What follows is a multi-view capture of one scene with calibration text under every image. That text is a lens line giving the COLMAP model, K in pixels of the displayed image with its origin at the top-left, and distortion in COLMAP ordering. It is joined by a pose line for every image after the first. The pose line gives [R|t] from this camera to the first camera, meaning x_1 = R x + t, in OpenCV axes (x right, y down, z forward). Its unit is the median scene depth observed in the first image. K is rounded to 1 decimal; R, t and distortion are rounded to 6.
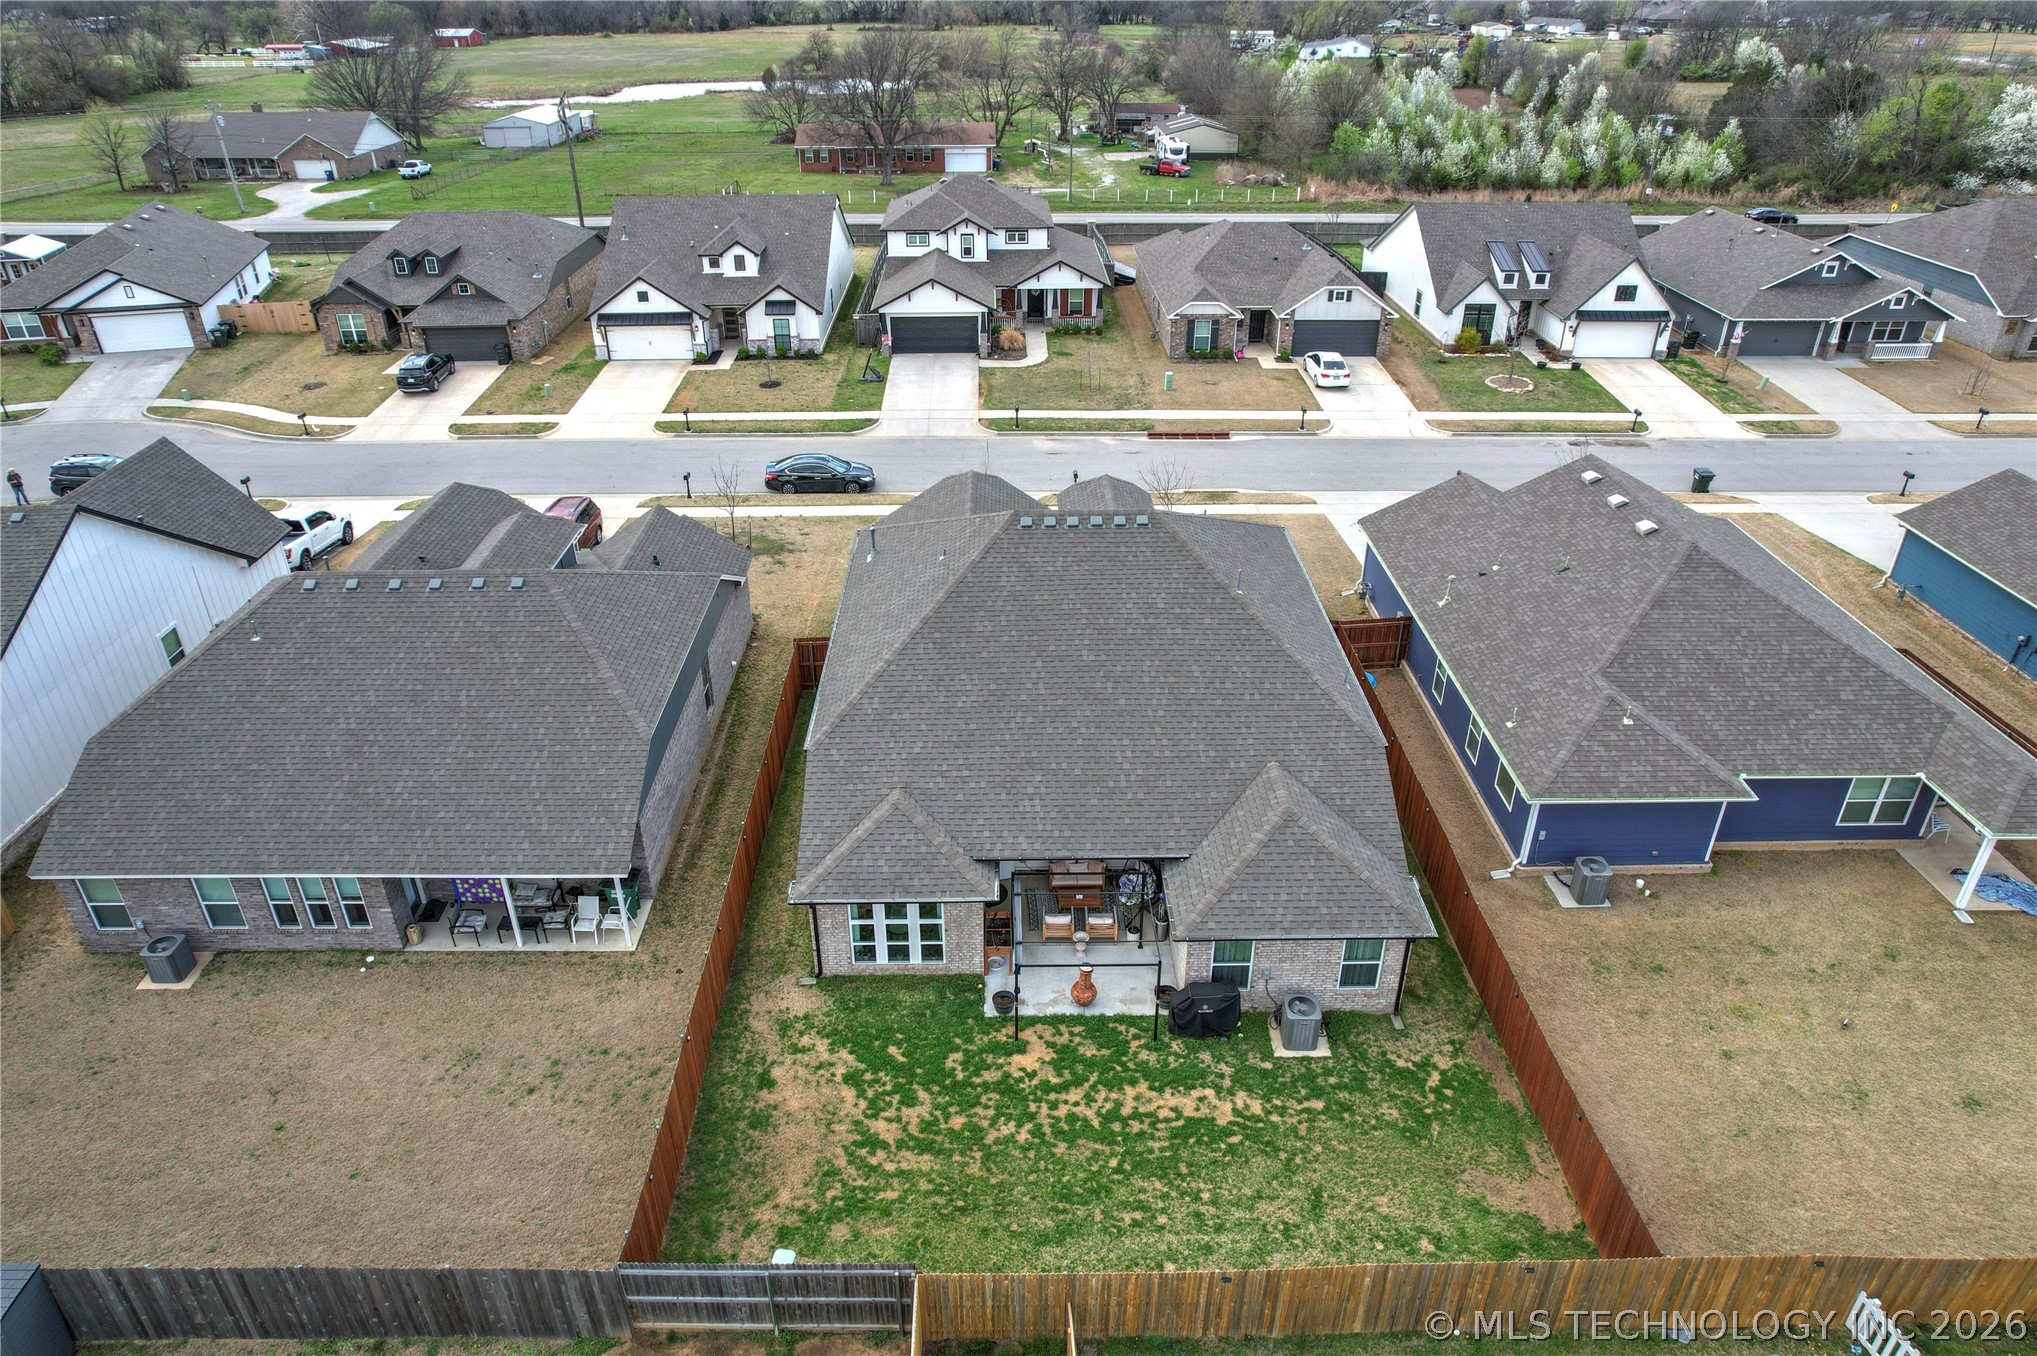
lens RADIAL K [[1302.4, 0, 1018.5], [0, 1302.4, 678.0], [0, 0, 1]] dist [-0.077620, 0.067099]
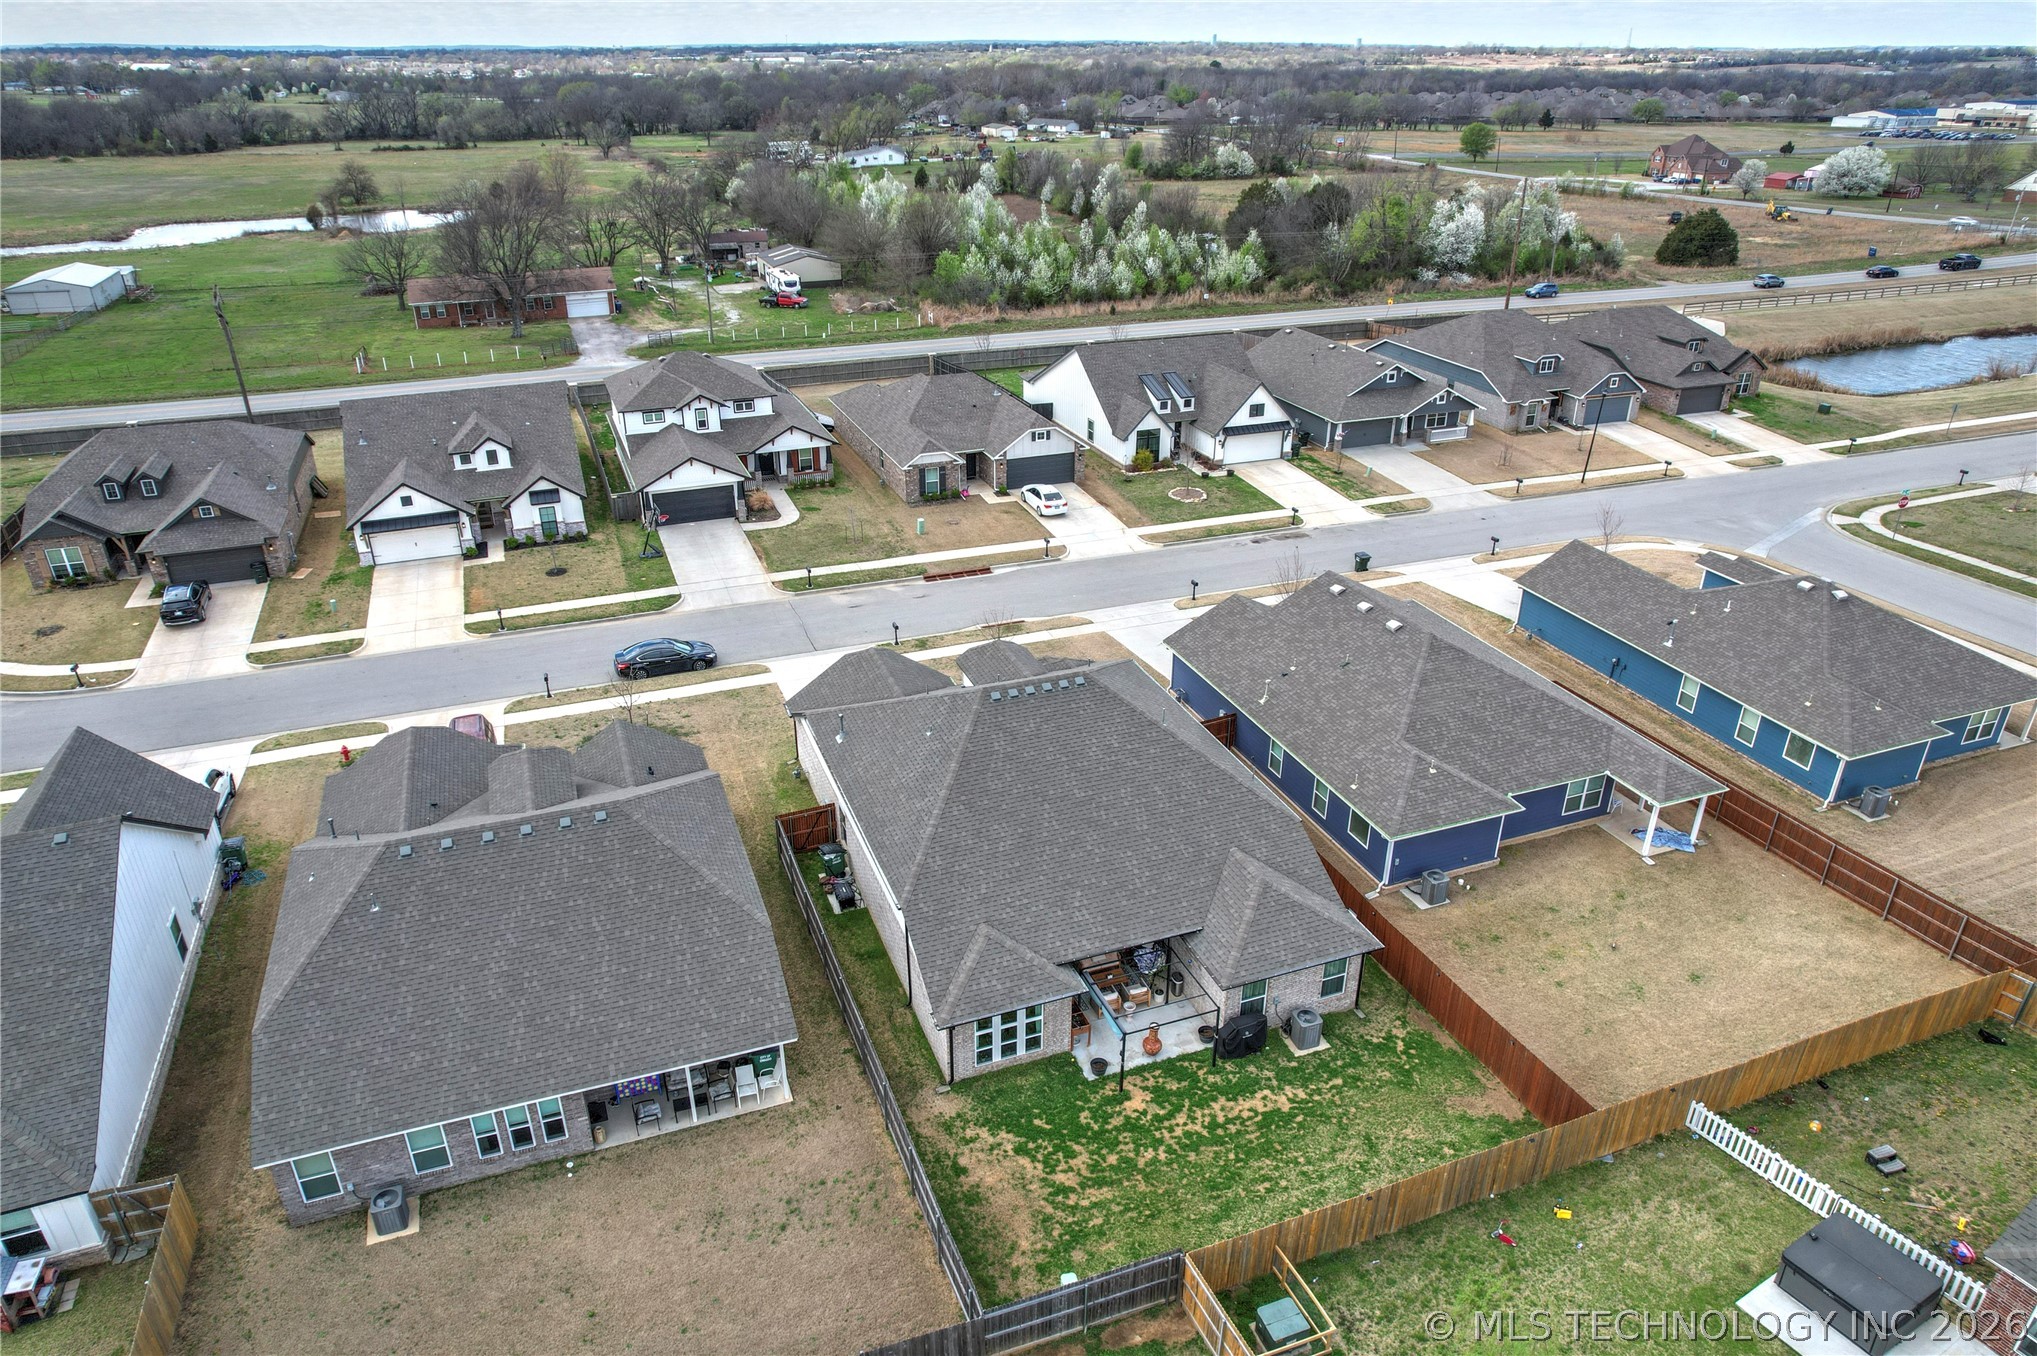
lens RADIAL K [[1302.4, 0, 1018.5], [0, 1302.4, 678.0], [0, 0, 1]] dist [-0.077620, 0.067099]
pose [[0.938865, -0.148137, 0.310786, -0.178198], [0.166290, 0.985538, -0.032595, -0.044978], [-0.301463, 0.082283, 0.949921, -0.105375]]
